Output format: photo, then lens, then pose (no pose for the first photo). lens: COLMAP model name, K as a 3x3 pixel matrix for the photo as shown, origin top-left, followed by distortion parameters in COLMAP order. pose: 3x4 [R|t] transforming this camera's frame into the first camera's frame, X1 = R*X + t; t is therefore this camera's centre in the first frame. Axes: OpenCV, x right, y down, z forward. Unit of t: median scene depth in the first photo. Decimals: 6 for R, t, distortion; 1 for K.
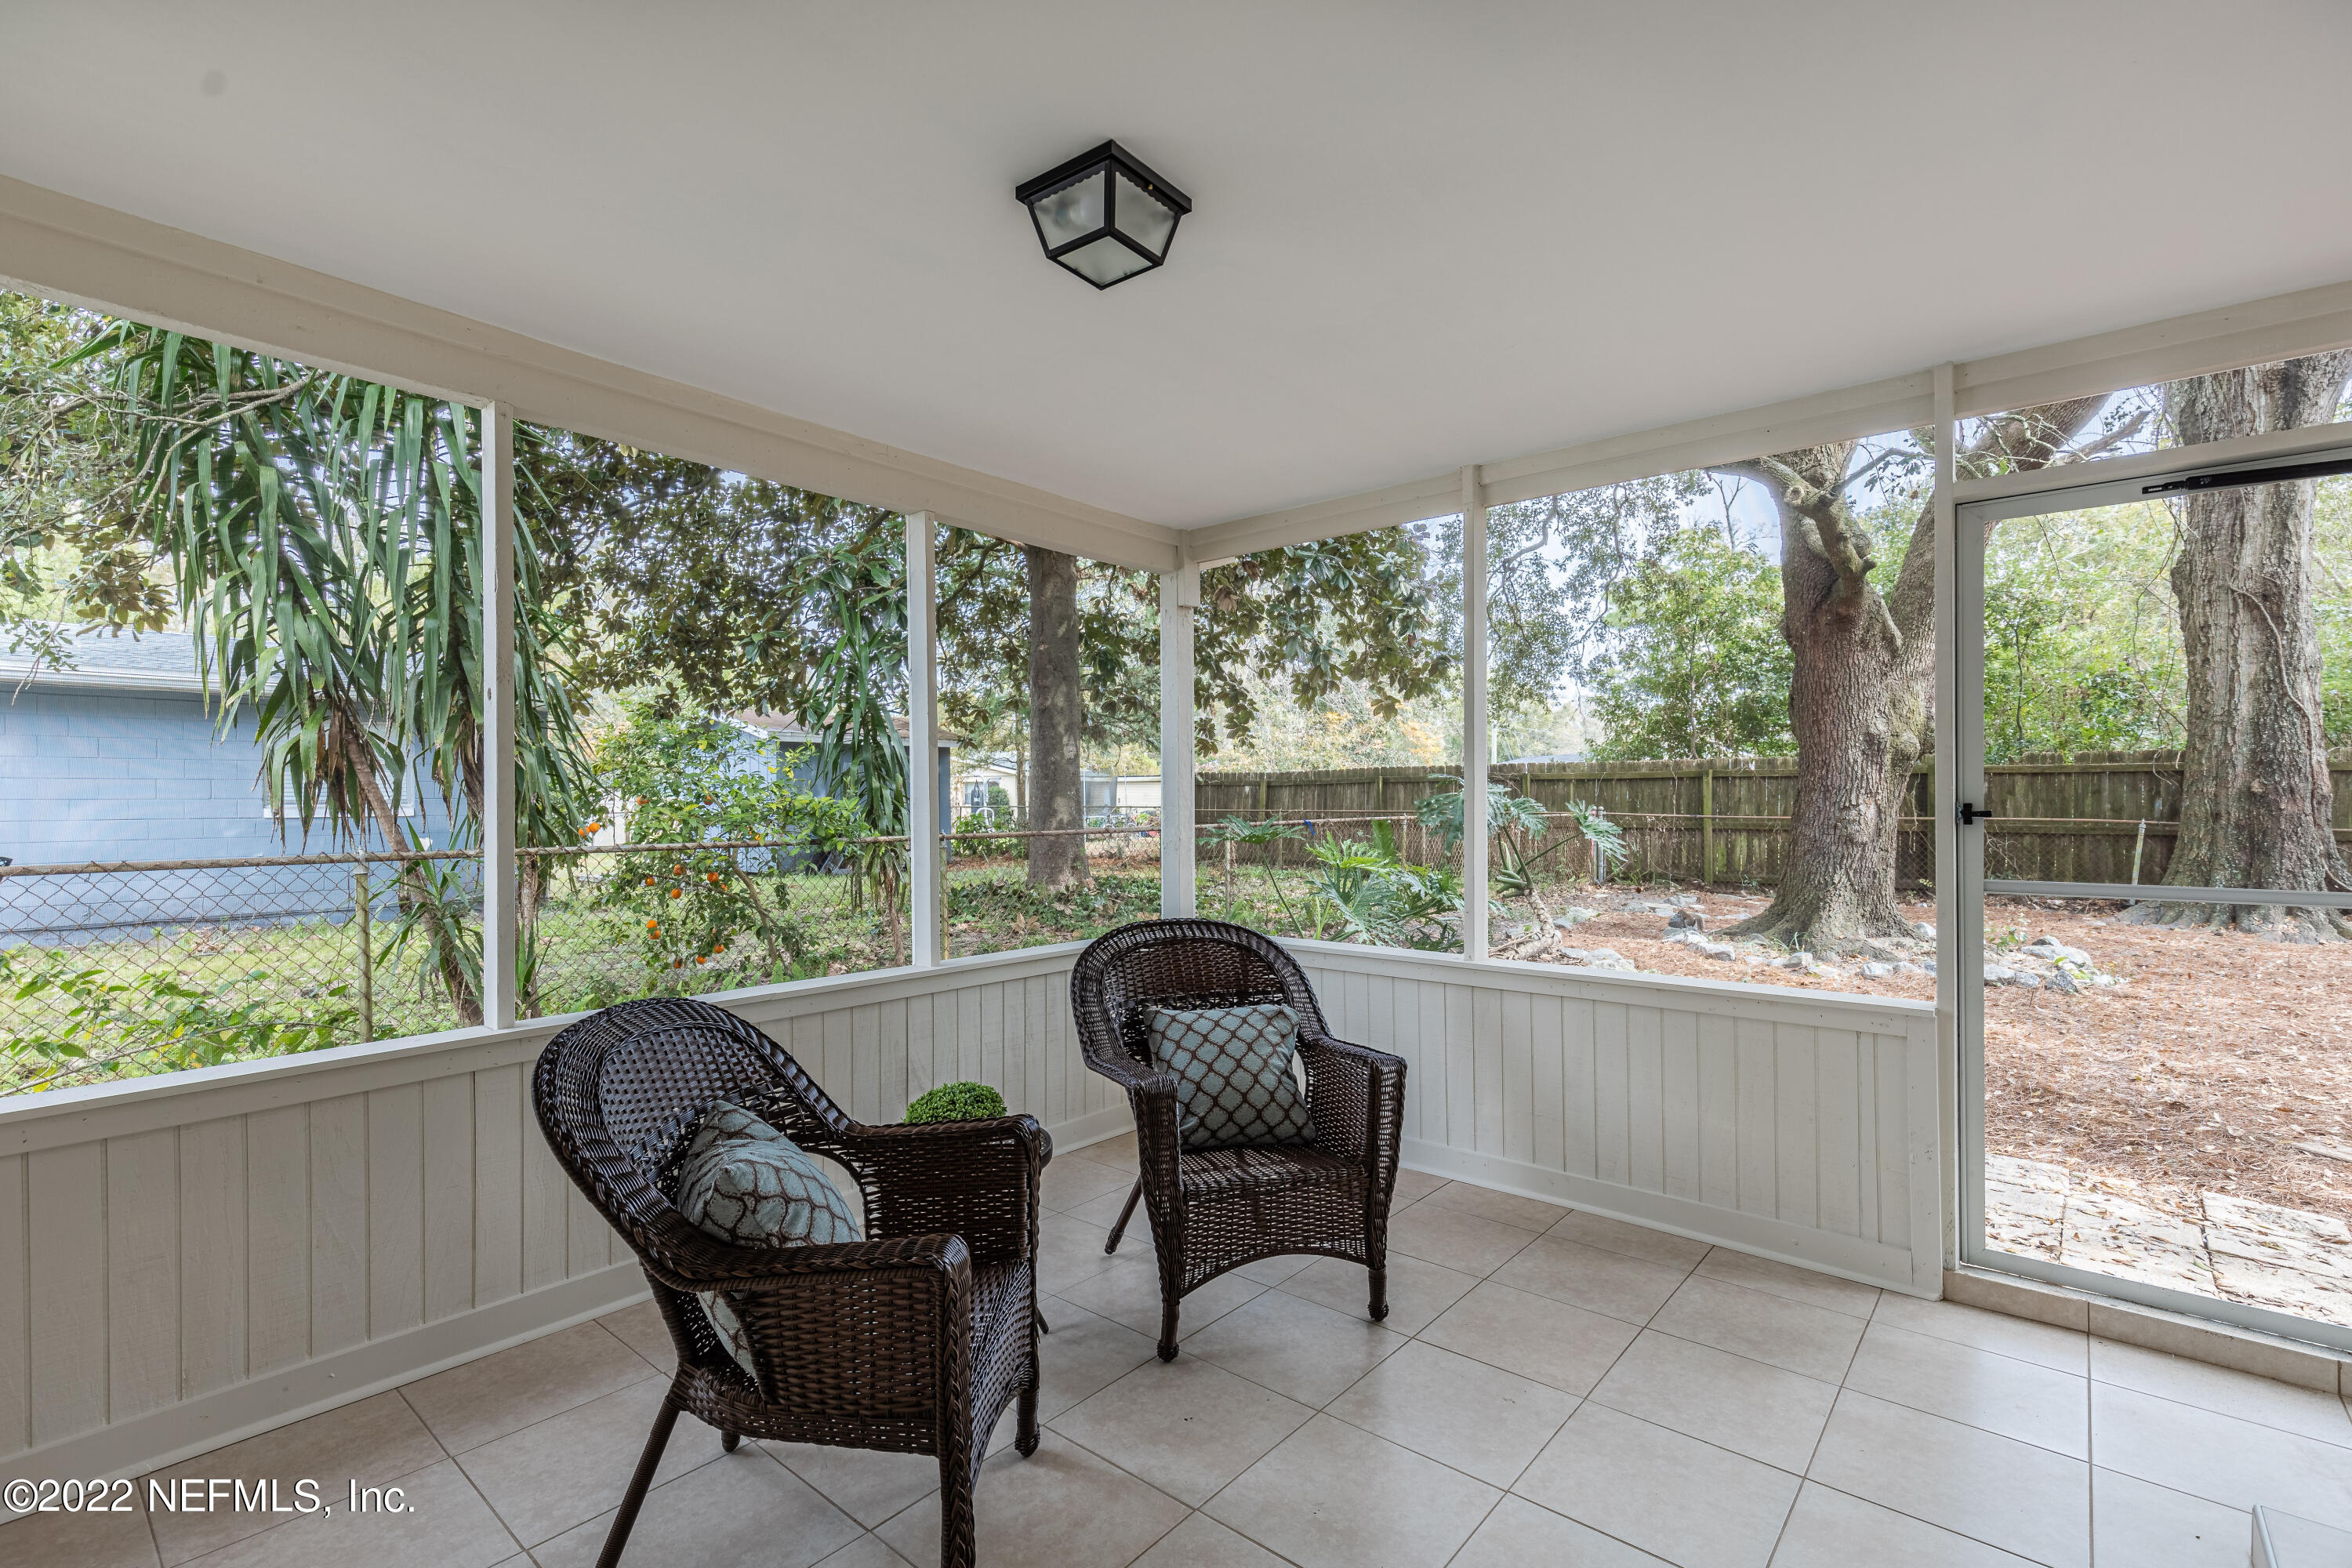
lens RADIAL K [[1059.5, 0, 1176.8], [0, 1059.5, 789.4], [0, 0, 1]] dist [0.011557, -0.002256]
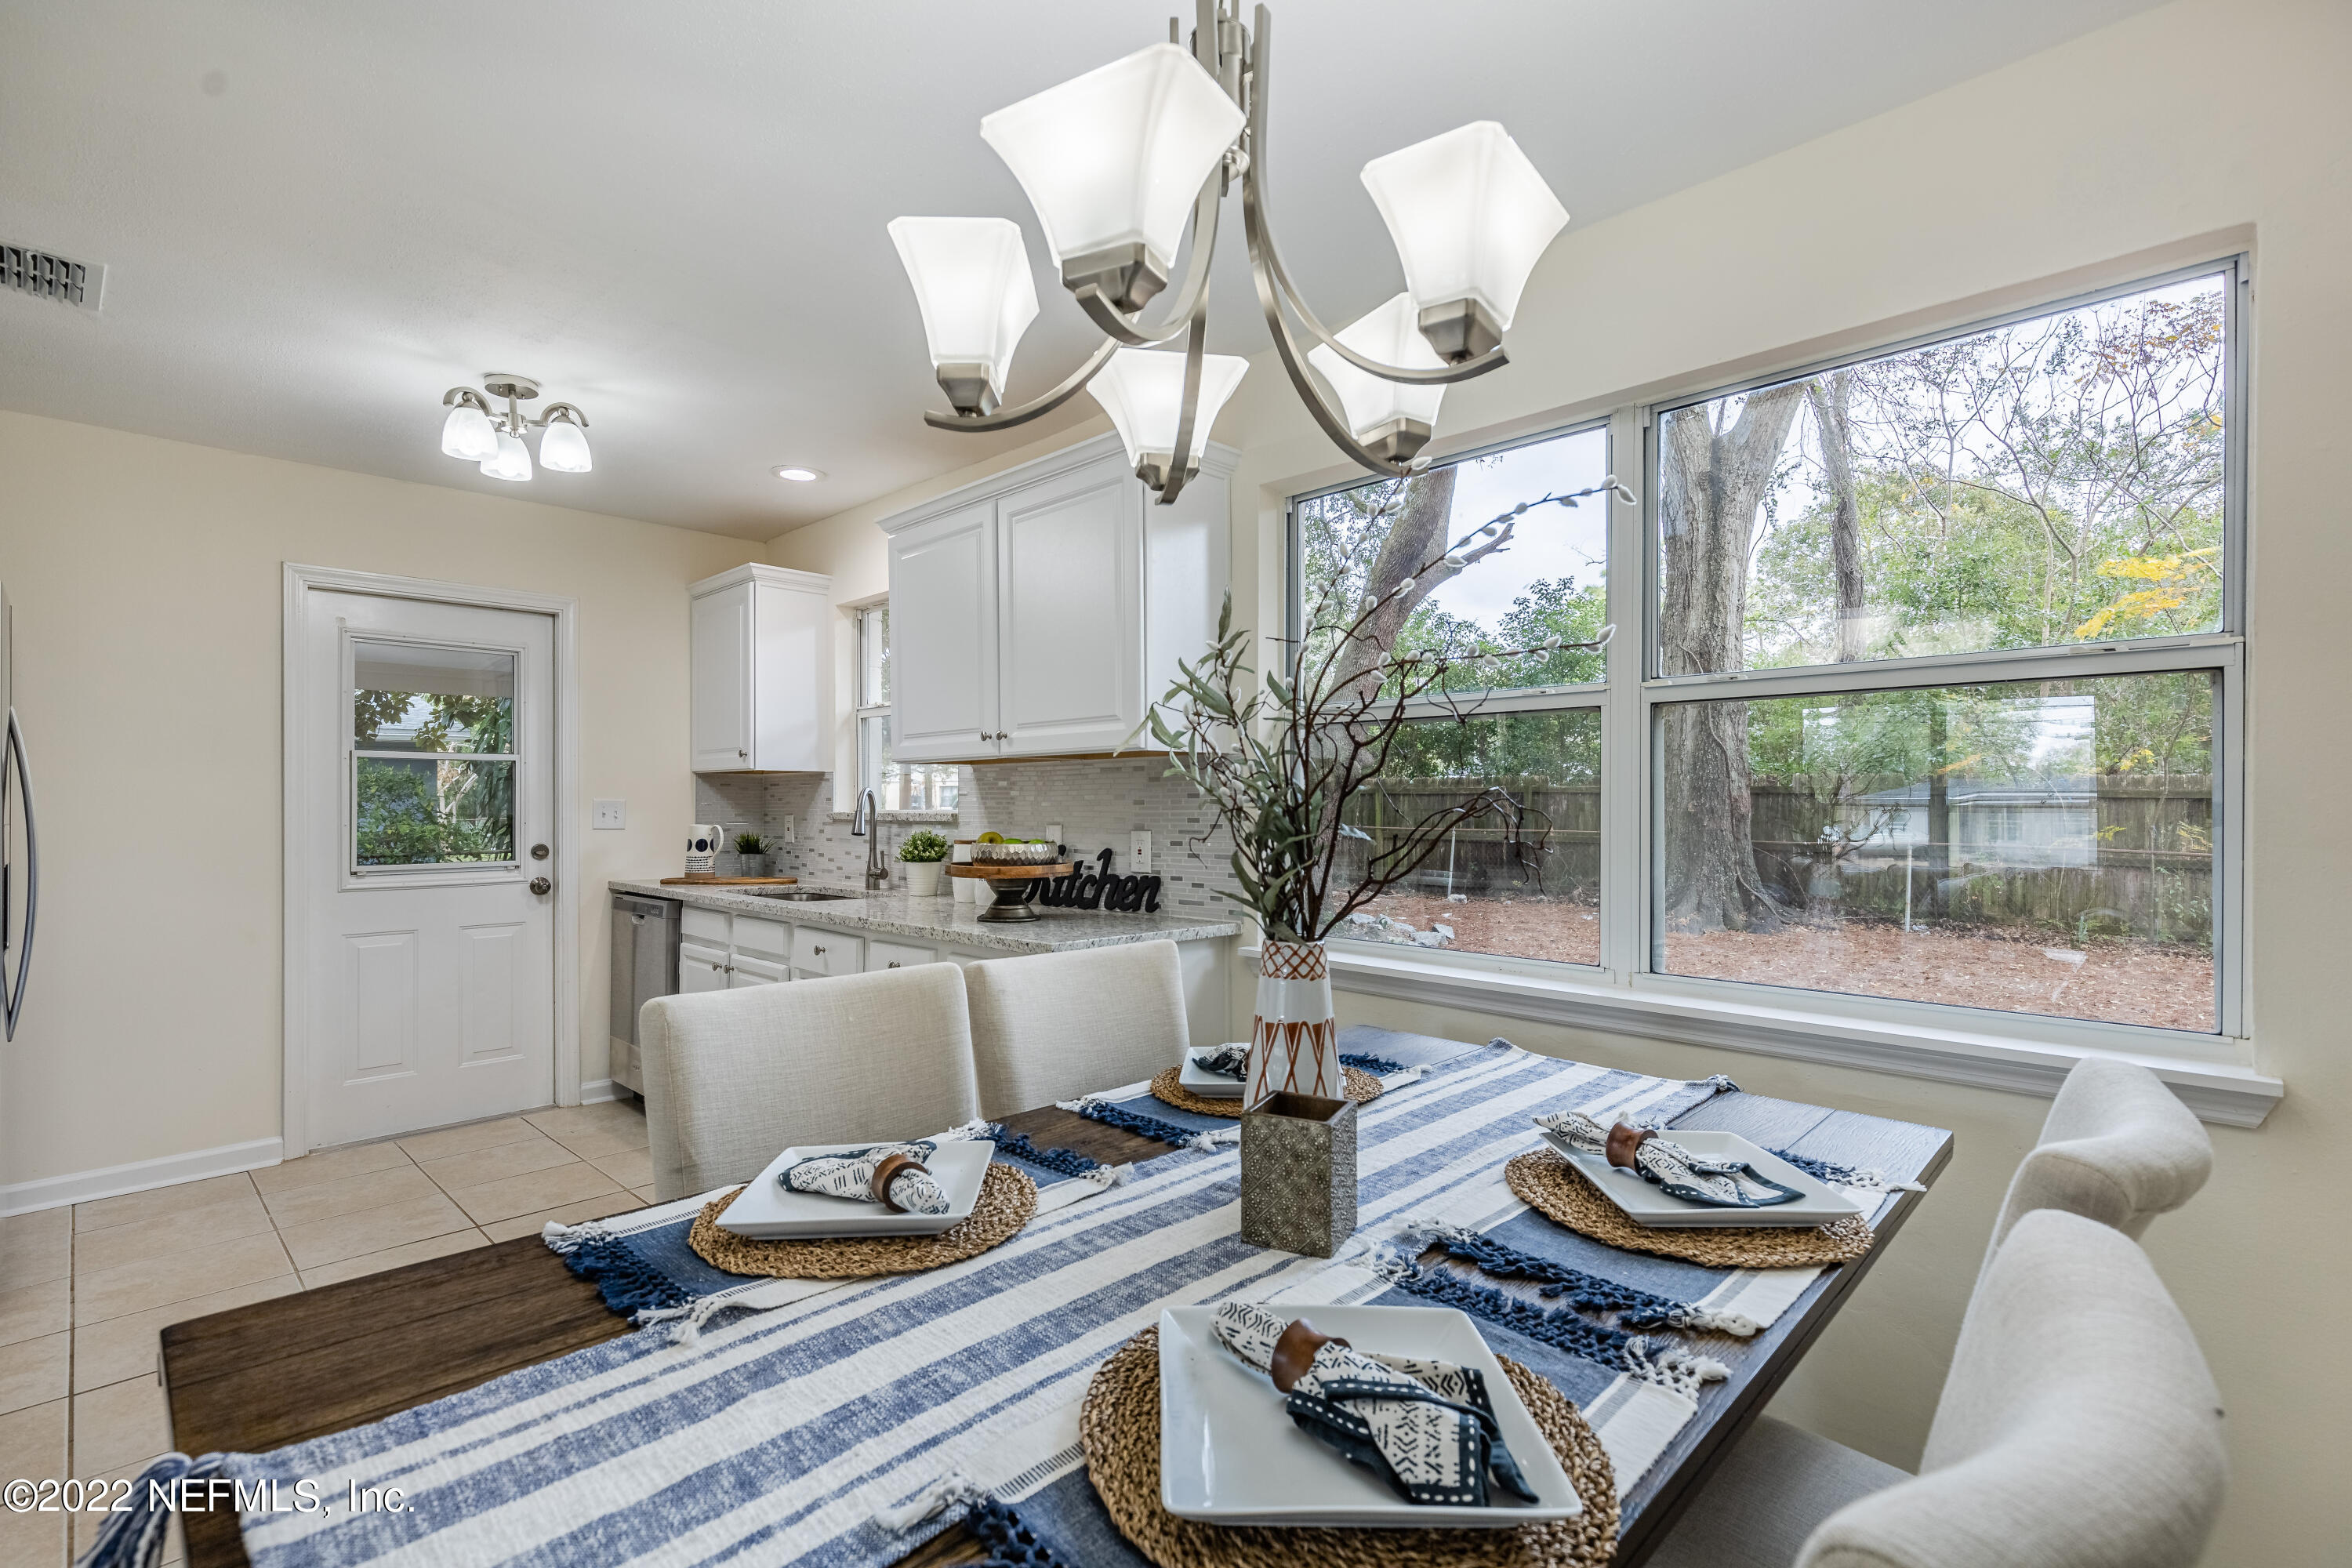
lens RADIAL K [[1059.5, 0, 1170.5], [0, 1059.5, 795.0], [0, 0, 1]] dist [0.011557, -0.002256]
pose [[0.997487, 0.003297, -0.070777, 0.487263], [-0.003230, 0.999994, 0.001060, -0.015931], [0.070780, -0.000829, 0.997492, -0.273501]]
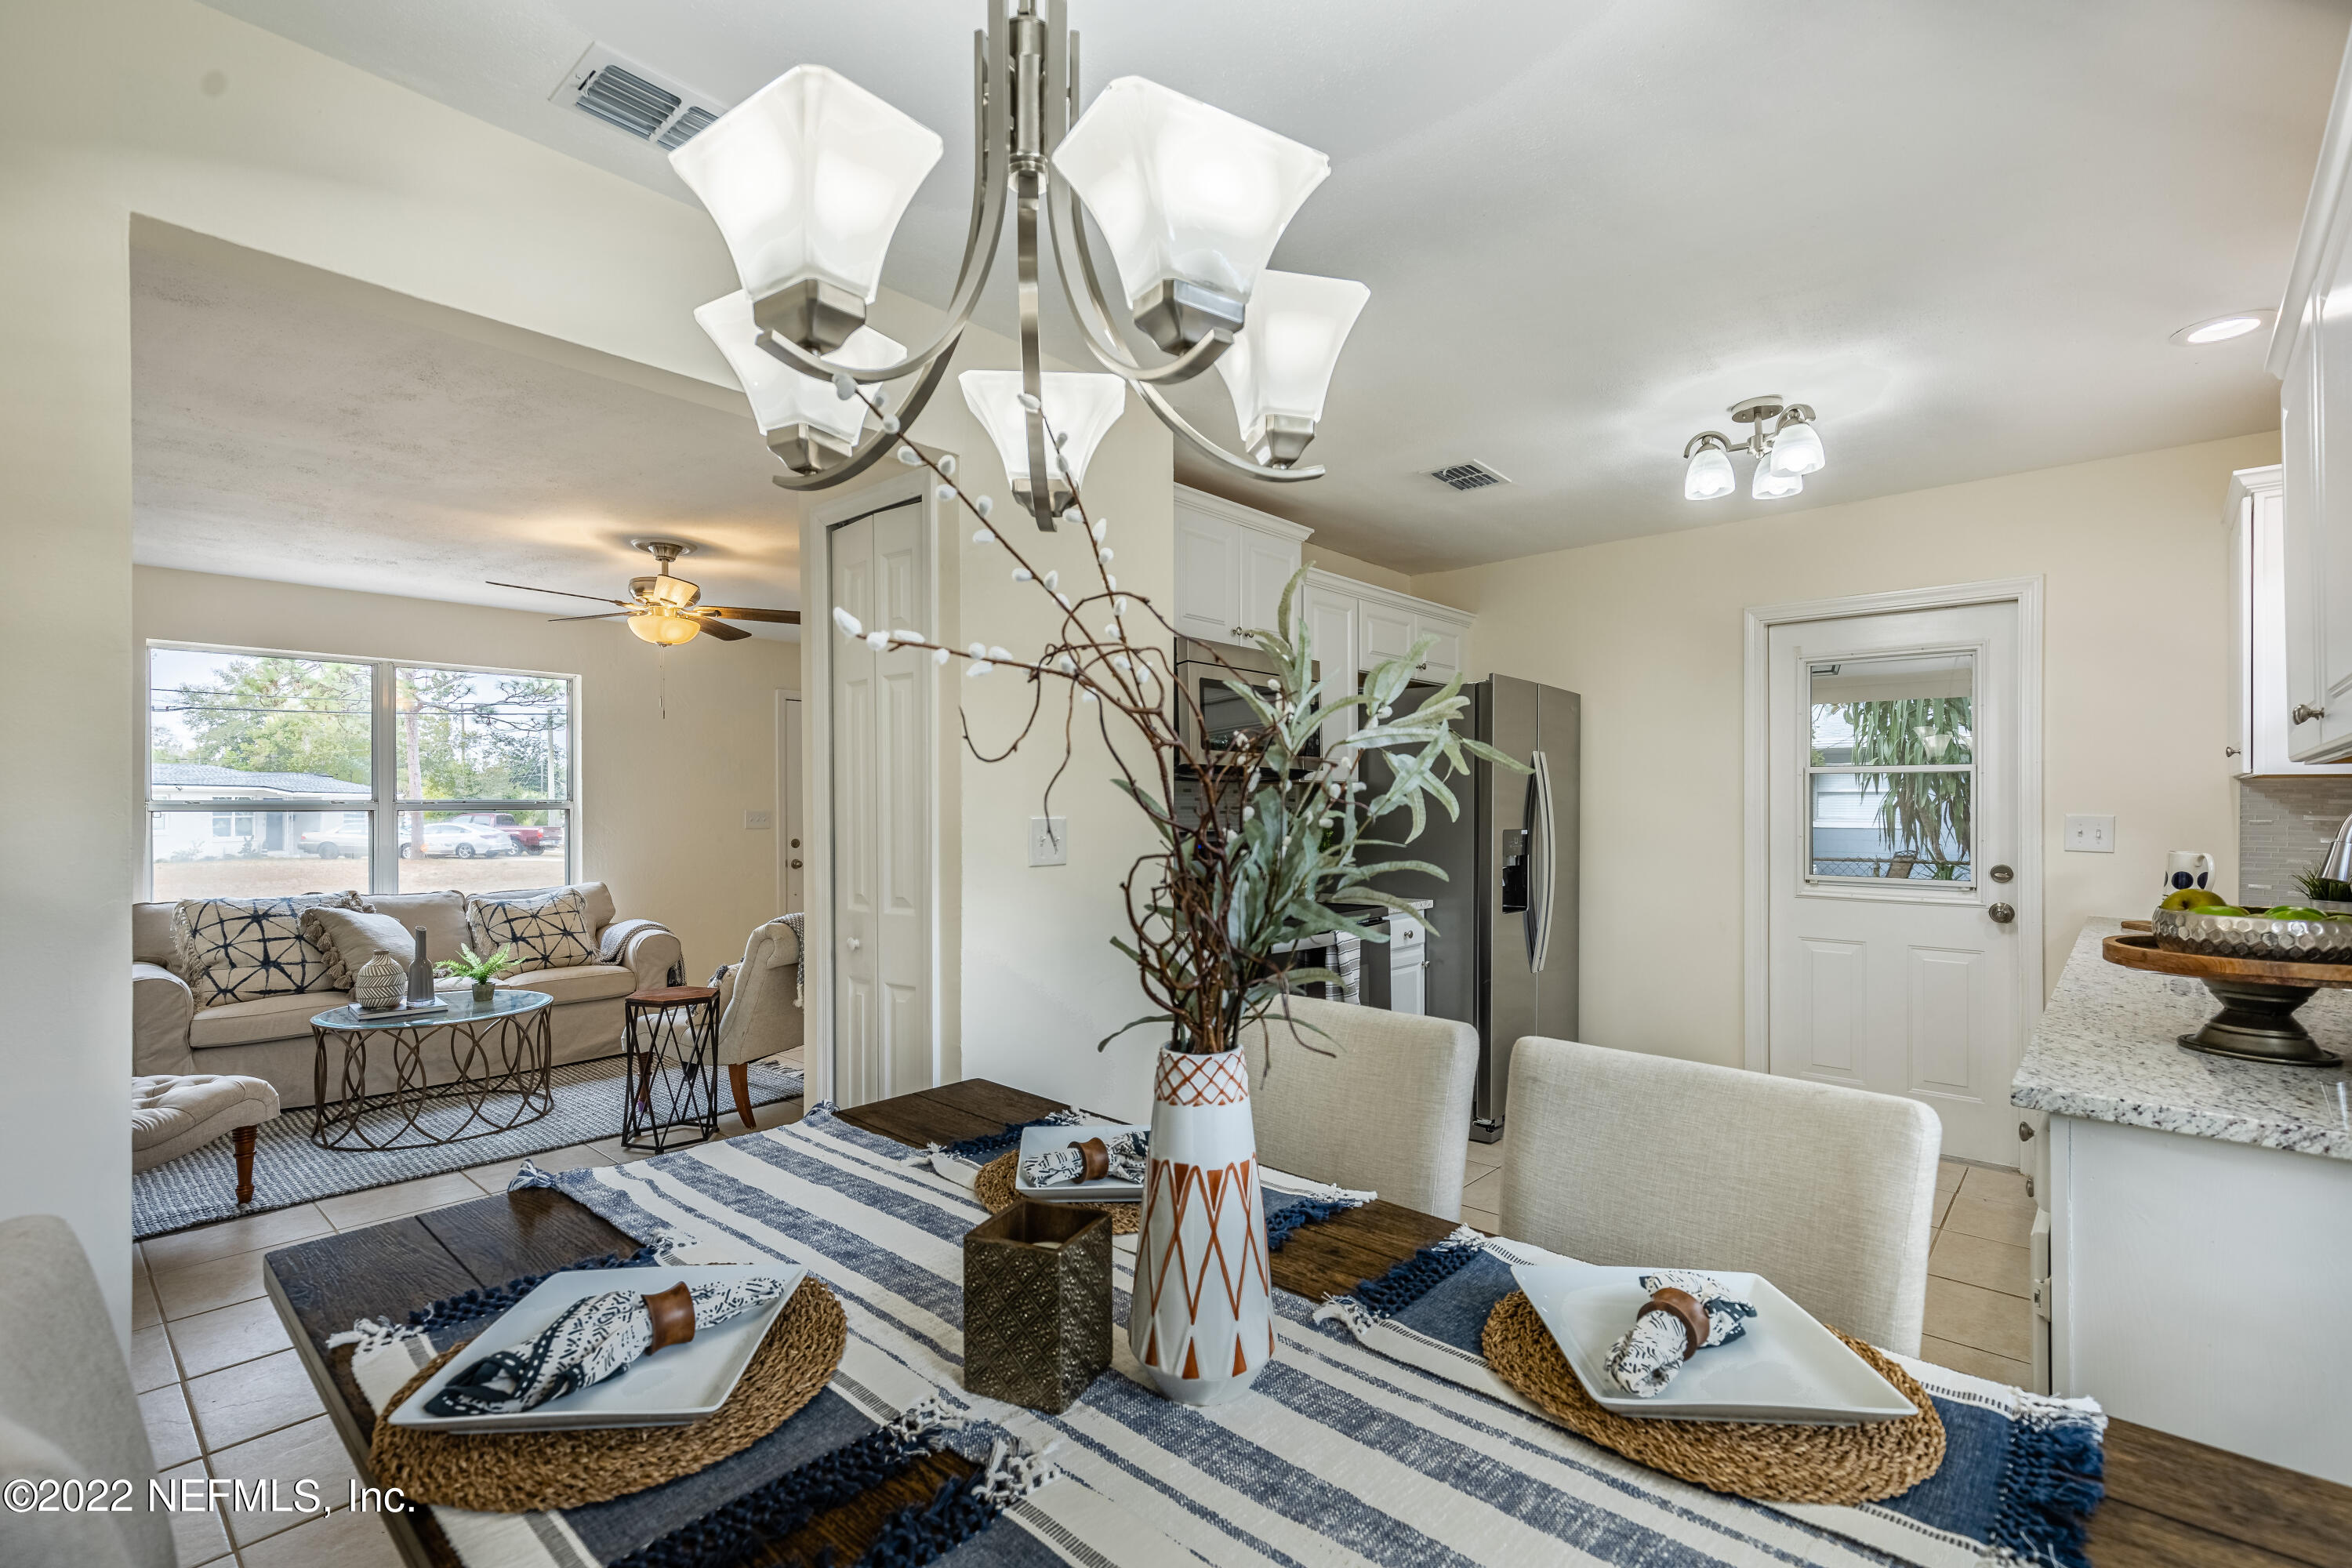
lens RADIAL K [[1059.5, 0, 1172.4], [0, 1059.5, 796.8], [0, 0, 1]] dist [0.011557, -0.002256]
pose [[-0.029515, 0.001803, -0.999563, 0.583234], [0.006124, 0.999980, 0.001623, -0.021025], [0.999546, -0.006073, -0.029525, -0.151339]]
